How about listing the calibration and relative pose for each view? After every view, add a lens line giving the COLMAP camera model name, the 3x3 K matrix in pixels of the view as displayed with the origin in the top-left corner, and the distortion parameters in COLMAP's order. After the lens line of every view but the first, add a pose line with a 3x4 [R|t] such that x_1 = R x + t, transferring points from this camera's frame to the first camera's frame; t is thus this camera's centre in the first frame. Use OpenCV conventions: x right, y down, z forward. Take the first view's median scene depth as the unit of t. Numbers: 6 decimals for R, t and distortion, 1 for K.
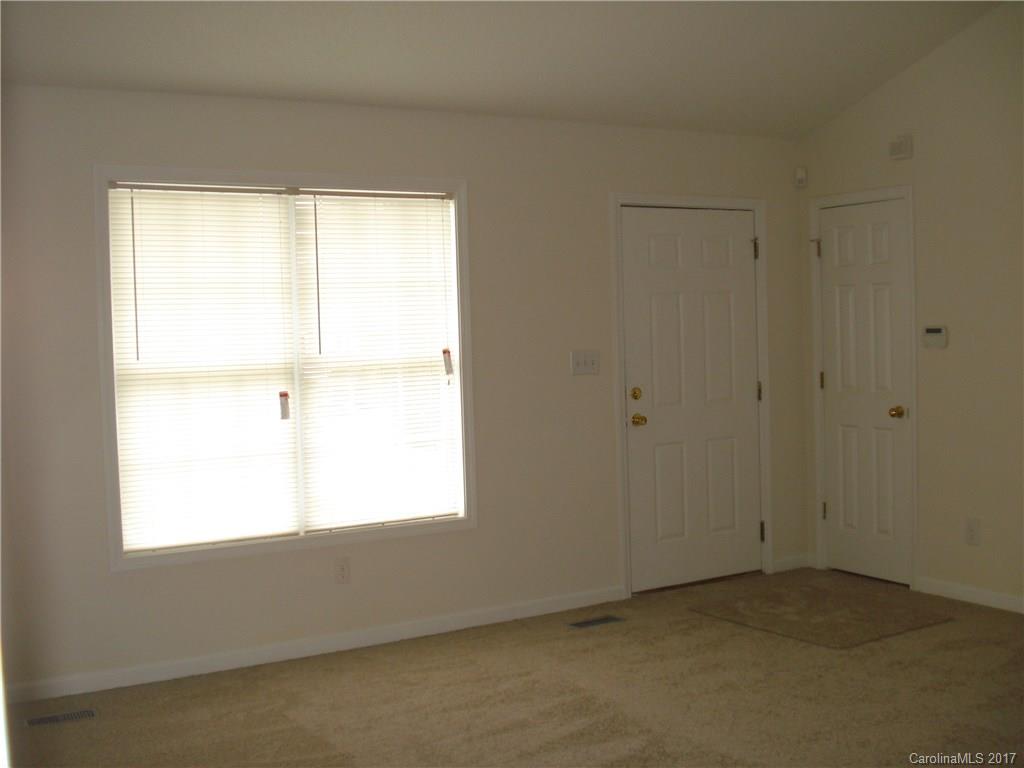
lens RADIAL K [[1184.4, 0, 512.0], [0, 1184.4, 384.0], [0, 0, 1]] dist [-0.091677, -0.006398]
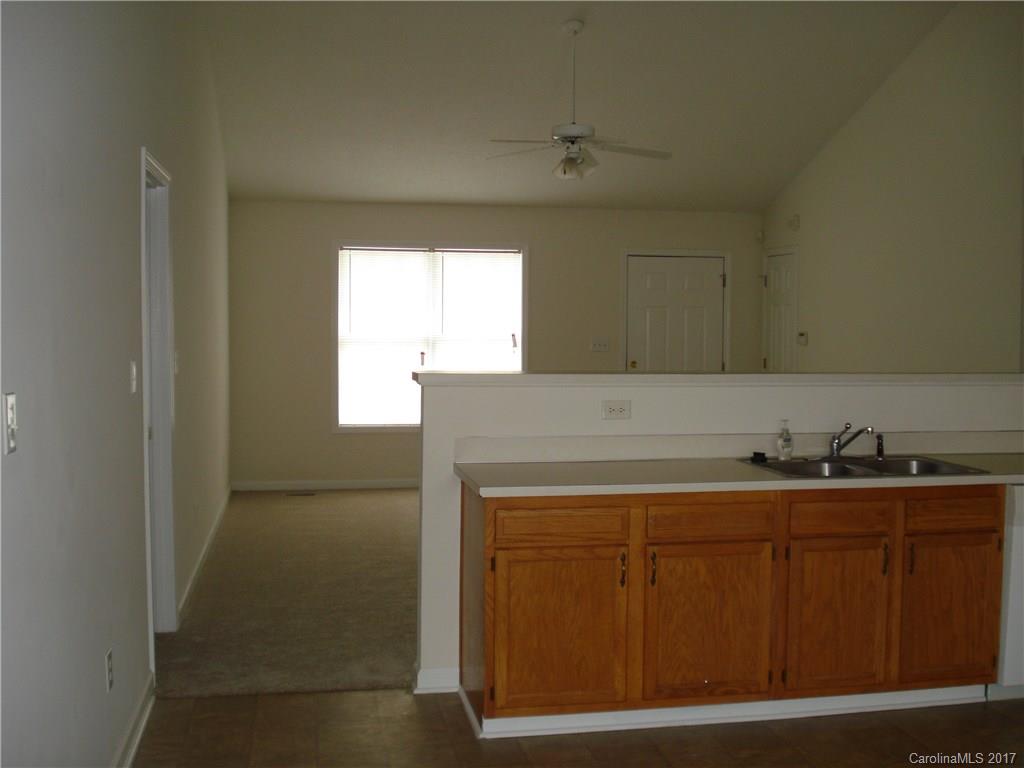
lens RADIAL K [[1184.4, 0, 512.0], [0, 1184.4, 384.0], [0, 0, 1]] dist [-0.091677, -0.006398]
pose [[0.932282, 0.054880, -0.357546, 0.670645], [-0.050787, 0.998492, 0.020834, 0.012159], [0.358150, -0.001264, 0.933663, -0.815344]]
